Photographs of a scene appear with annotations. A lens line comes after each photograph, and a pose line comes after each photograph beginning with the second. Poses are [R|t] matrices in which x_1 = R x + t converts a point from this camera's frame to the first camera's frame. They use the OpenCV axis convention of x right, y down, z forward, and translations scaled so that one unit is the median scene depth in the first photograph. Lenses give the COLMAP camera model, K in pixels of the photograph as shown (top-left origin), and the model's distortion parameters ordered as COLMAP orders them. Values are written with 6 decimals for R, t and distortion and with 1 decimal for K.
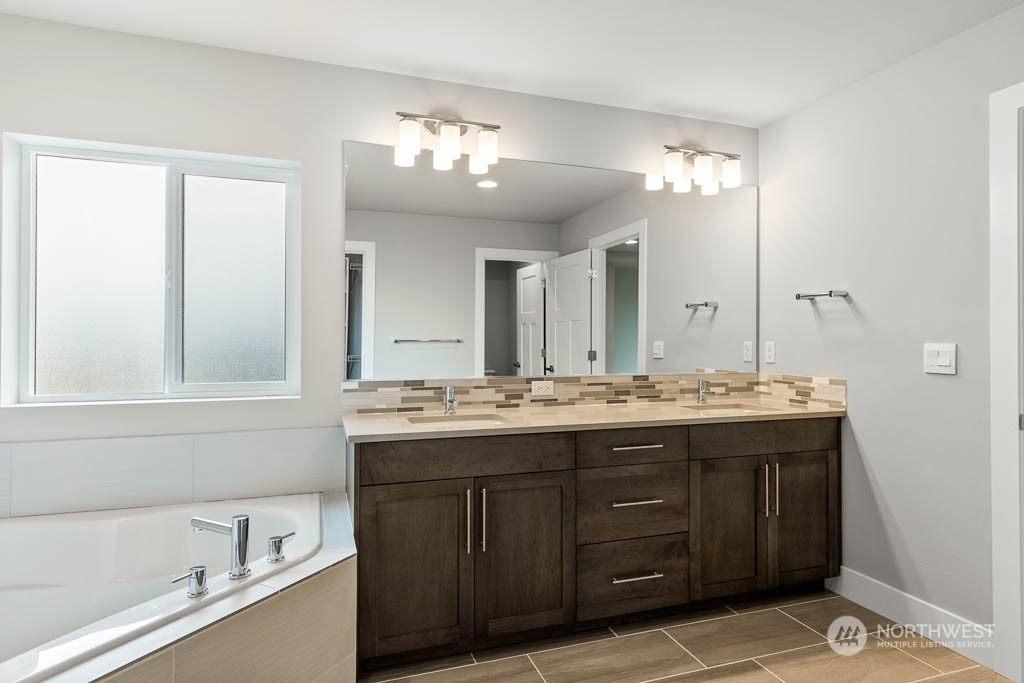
lens RADIAL K [[567.7, 0, 507.1], [0, 567.7, 338.4], [0, 0, 1]] dist [0.010794, 0.000042]
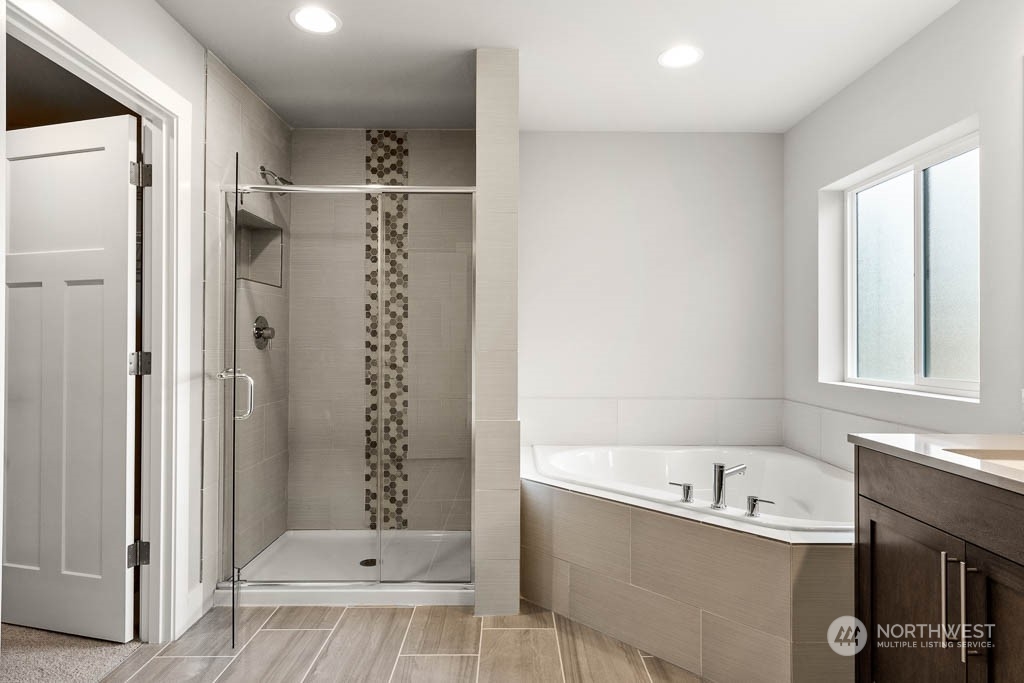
lens RADIAL K [[567.7, 0, 516.3], [0, 567.7, 336.8], [0, 0, 1]] dist [0.010794, 0.000042]
pose [[-0.300447, -0.007378, -0.953770, 0.551944], [0.000755, 0.999968, -0.007973, 0.014060], [0.953798, -0.003115, -0.300431, 0.553022]]
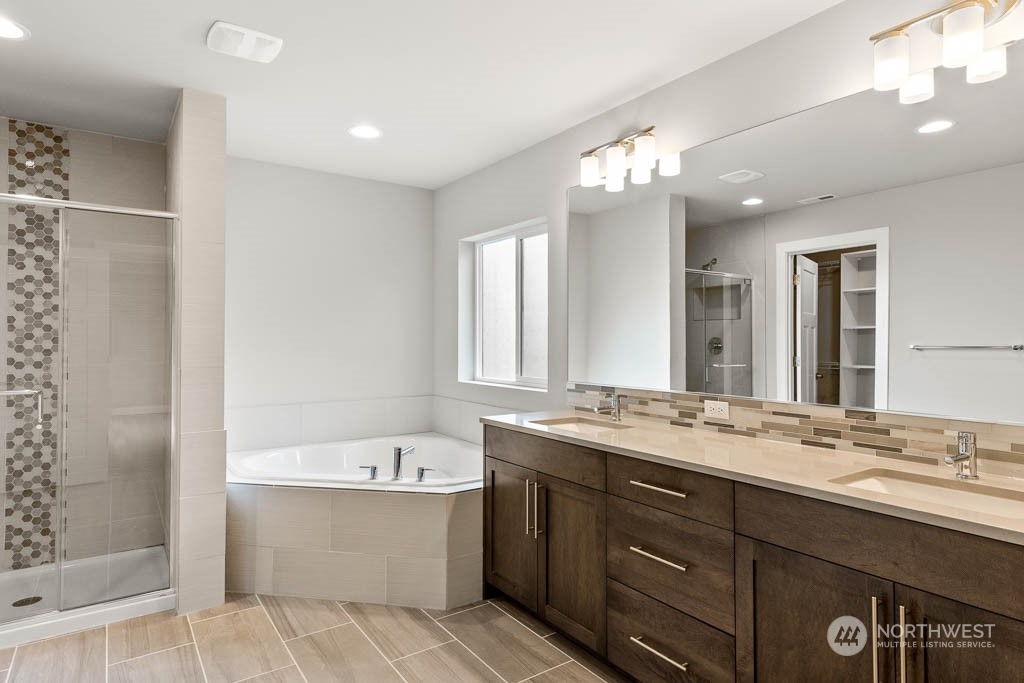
lens RADIAL K [[567.7, 0, 509.8], [0, 567.7, 331.6], [0, 0, 1]] dist [0.010794, 0.000042]
pose [[0.286612, -0.014442, -0.957938, 0.798266], [0.003849, 0.999896, -0.013923, -0.017223], [0.958039, 0.000304, 0.286637, 0.480614]]
